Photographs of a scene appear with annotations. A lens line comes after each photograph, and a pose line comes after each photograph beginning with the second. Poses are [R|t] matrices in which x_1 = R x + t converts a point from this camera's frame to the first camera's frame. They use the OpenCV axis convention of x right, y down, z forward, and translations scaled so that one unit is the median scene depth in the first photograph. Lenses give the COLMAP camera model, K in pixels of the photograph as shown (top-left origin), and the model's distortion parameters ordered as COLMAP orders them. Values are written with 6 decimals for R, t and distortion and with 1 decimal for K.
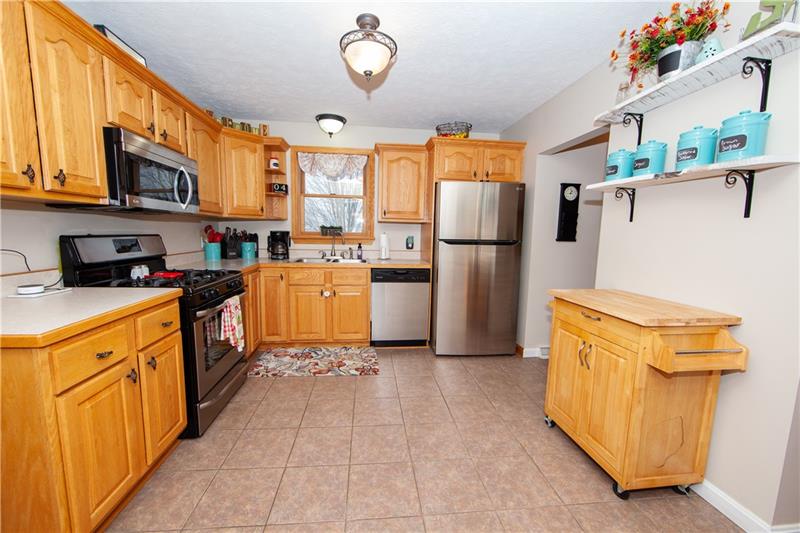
lens RADIAL K [[320.5, 0, 405.0], [0, 320.5, 269.3], [0, 0, 1]] dist [-0.010647, 0.001289]
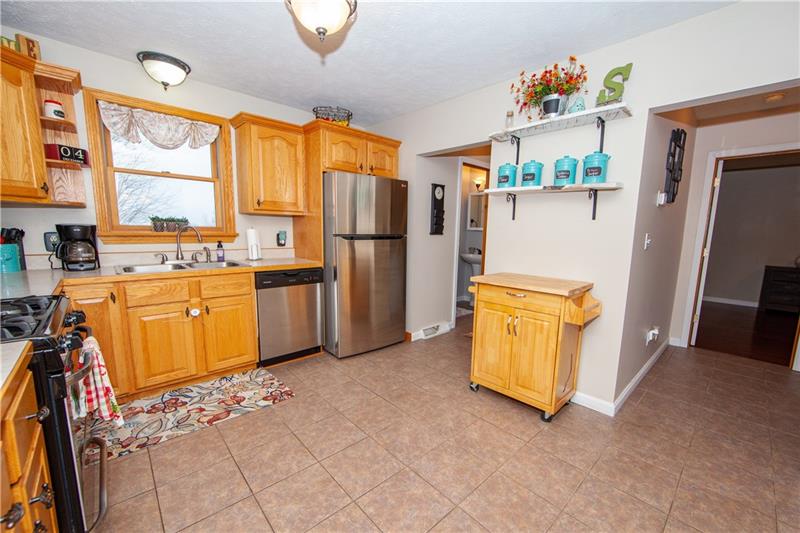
lens RADIAL K [[320.5, 0, 426.4], [0, 320.5, 275.2], [0, 0, 1]] dist [-0.010647, 0.001289]
pose [[0.792142, -0.088681, 0.603860, -0.251808], [0.063630, 0.995996, 0.062800, -0.018143], [-0.607011, -0.011323, 0.794613, 0.107224]]
